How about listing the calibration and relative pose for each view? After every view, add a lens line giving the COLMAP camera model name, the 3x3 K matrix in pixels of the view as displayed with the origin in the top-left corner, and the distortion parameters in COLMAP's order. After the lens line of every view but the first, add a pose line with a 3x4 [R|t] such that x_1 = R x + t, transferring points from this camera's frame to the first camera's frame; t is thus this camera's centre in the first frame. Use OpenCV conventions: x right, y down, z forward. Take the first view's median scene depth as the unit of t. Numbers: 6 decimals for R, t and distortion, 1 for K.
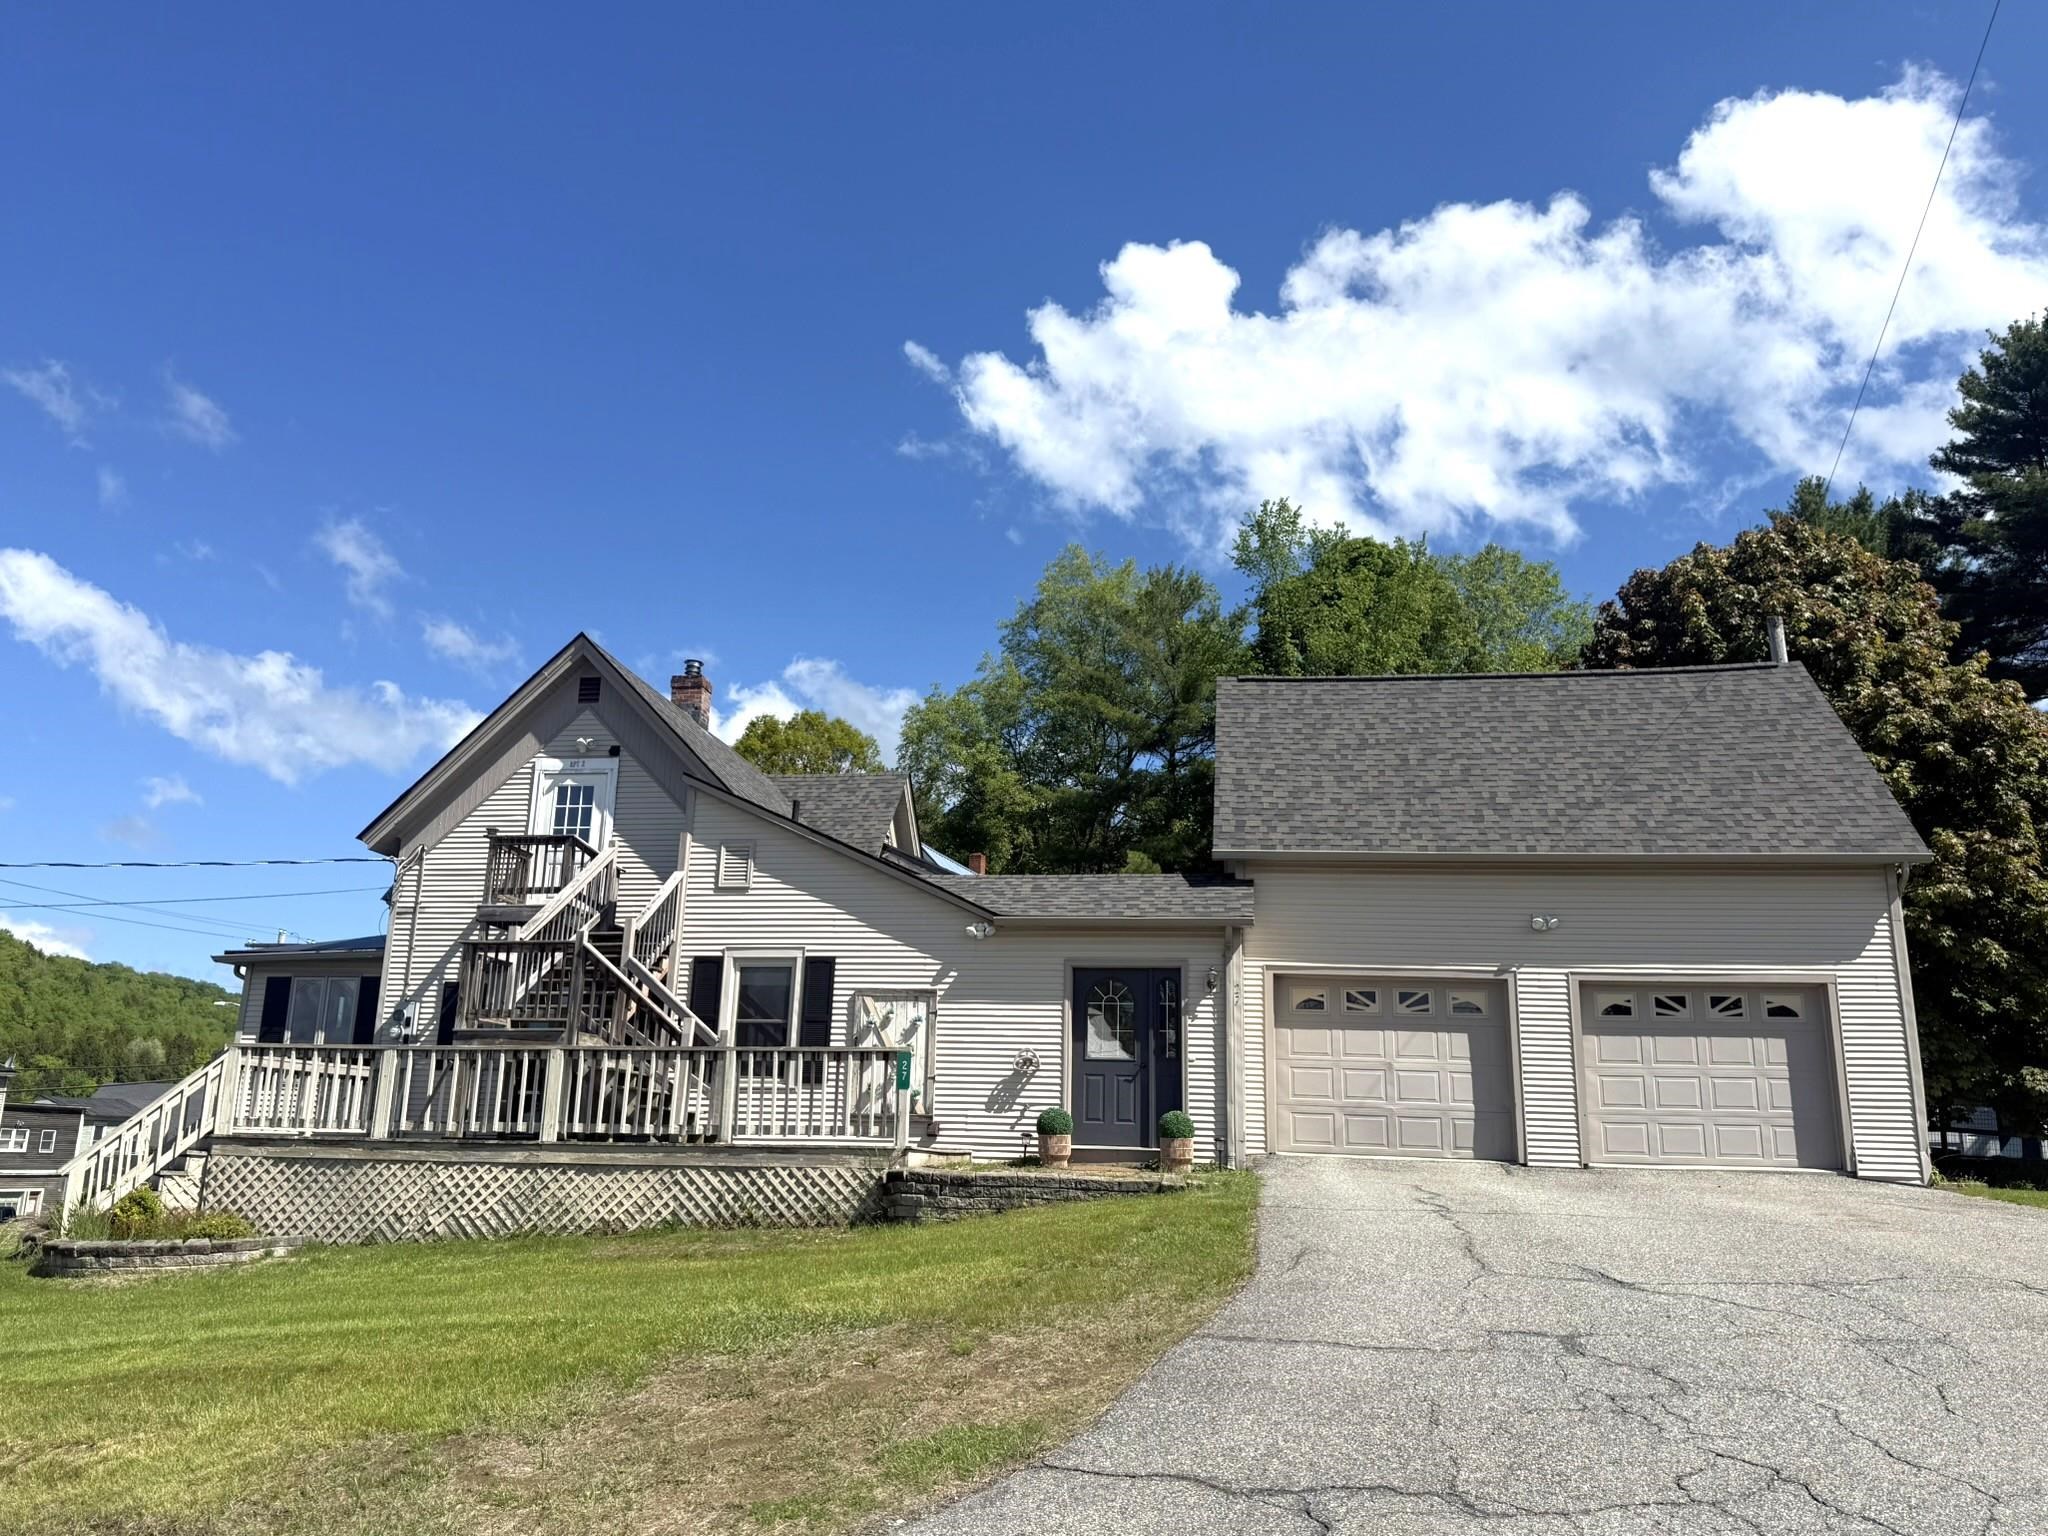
lens RADIAL K [[1537.0, 0, 1024.0], [0, 1537.0, 768.0], [0, 0, 1]] dist [0.025414, -0.003887]
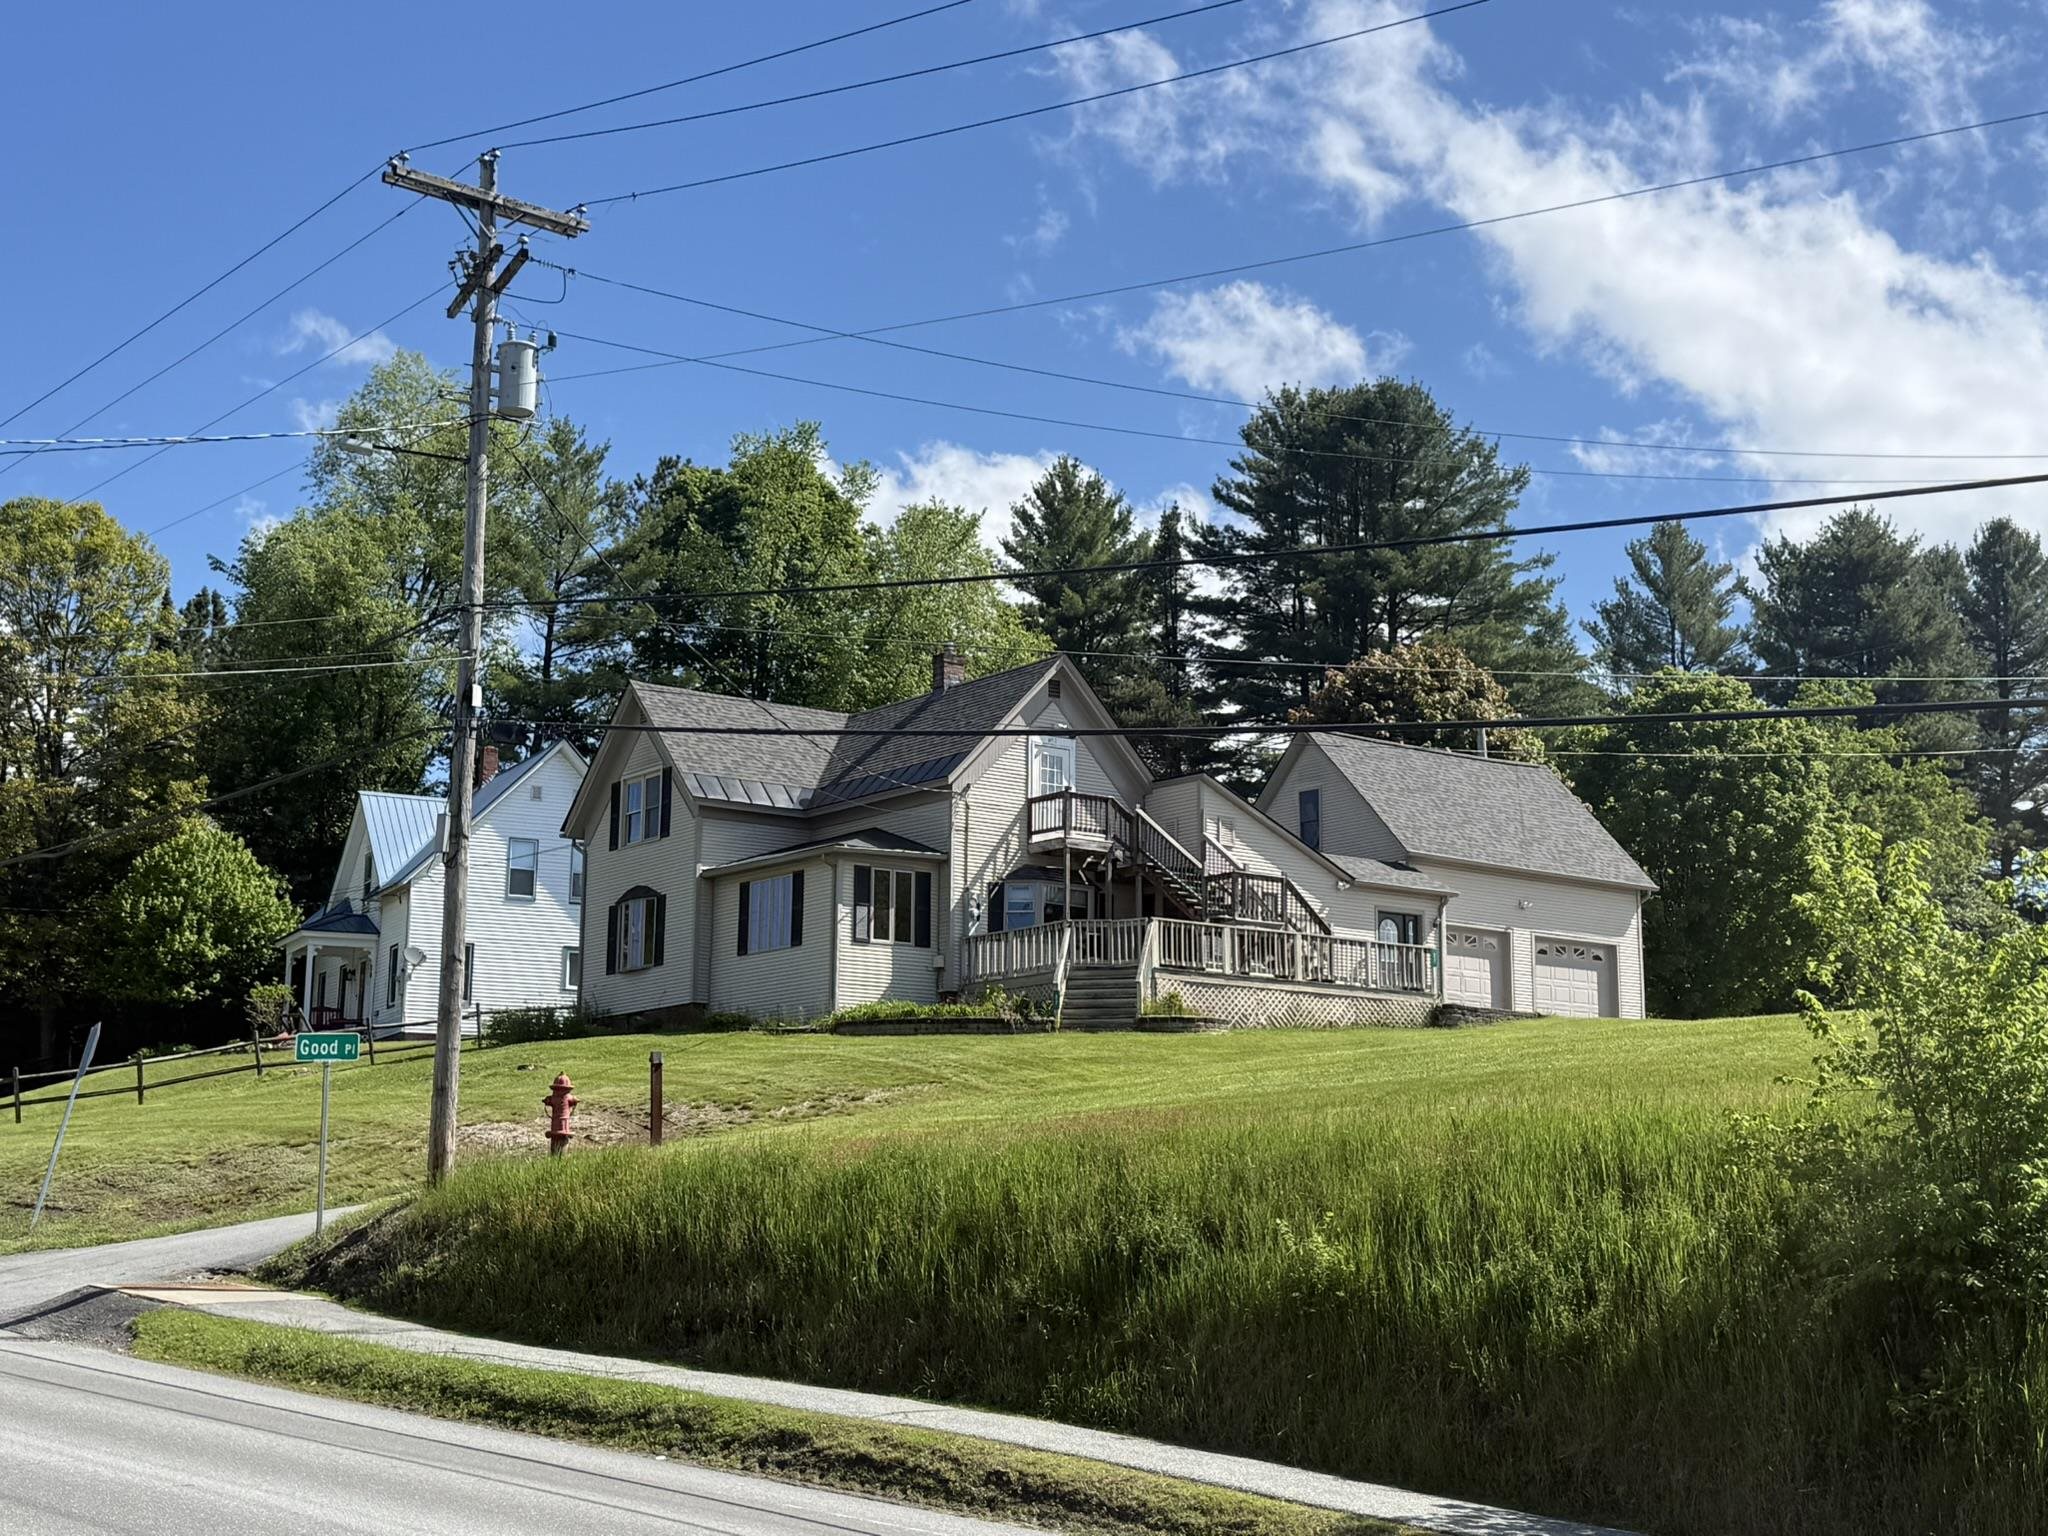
lens RADIAL K [[2813.6, 0, 1055.1], [0, 2813.6, 763.6], [0, 0, 1]] dist [0.294418, -1.134705]
pose [[0.690190, 0.111888, 0.714925, -2.698205], [-0.167322, 0.985876, 0.007241, -0.000359], [-0.704017, -0.124621, 0.699163, -1.069418]]
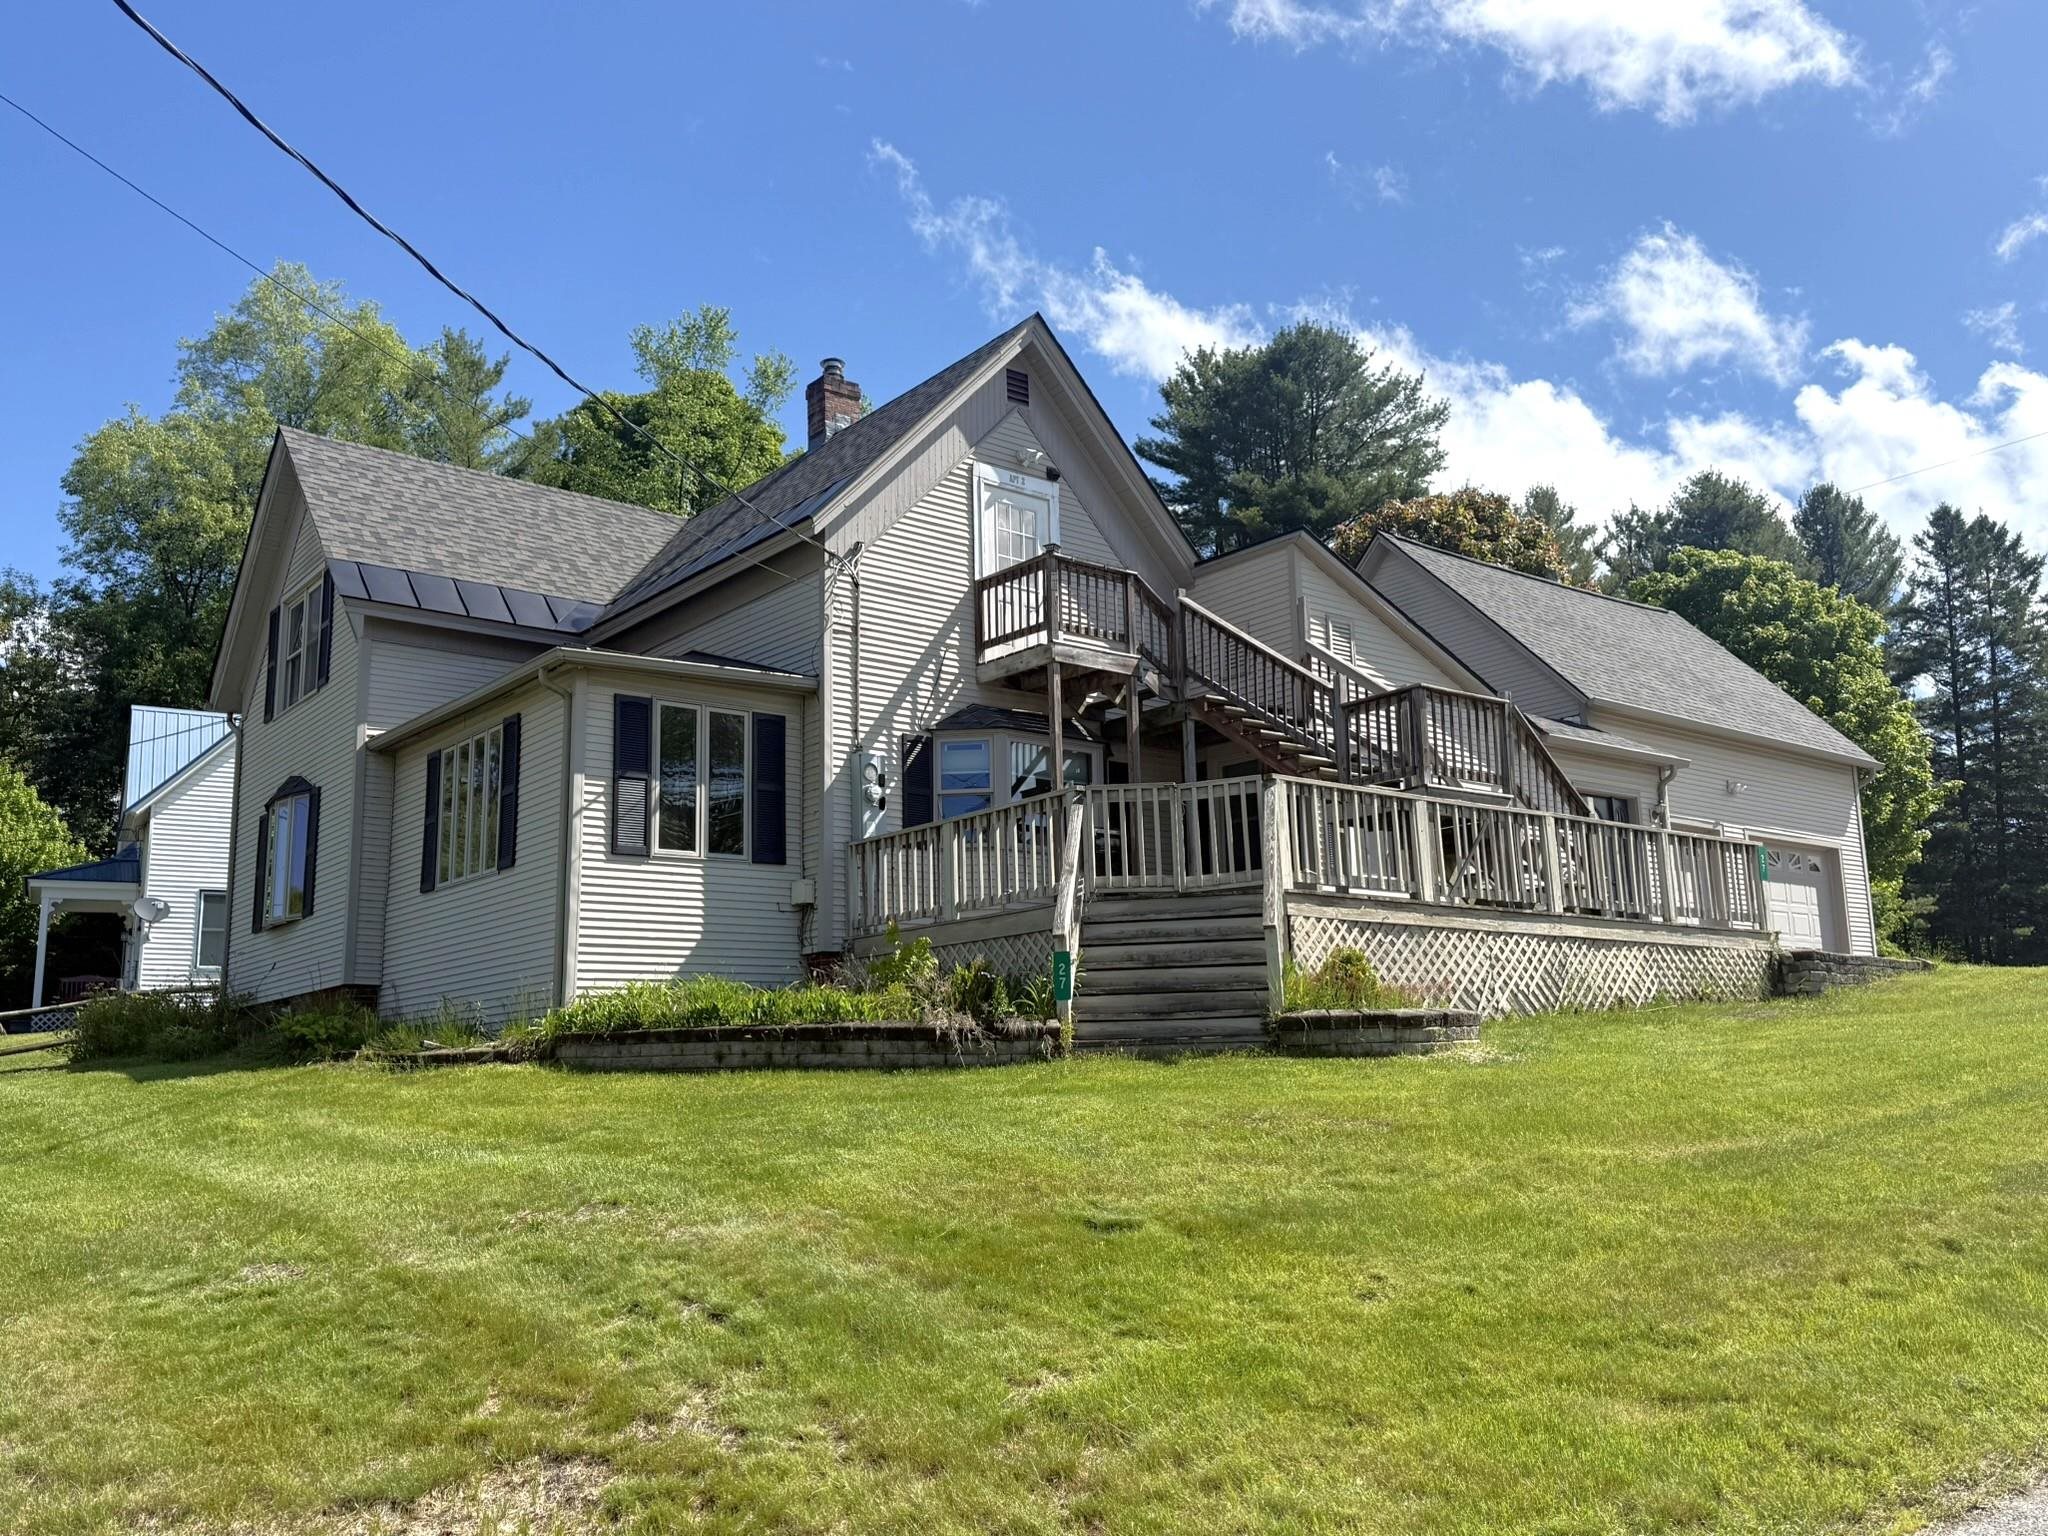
lens RADIAL K [[1688.6, 0, 1024.0], [0, 1688.6, 768.0], [0, 0, 1]] dist [0.185756, -0.353868]
pose [[0.673341, 0.102828, 0.732146, -1.118595], [-0.143718, 0.989595, -0.006812, 0.183268], [-0.725229, -0.100636, 0.681113, 0.480569]]
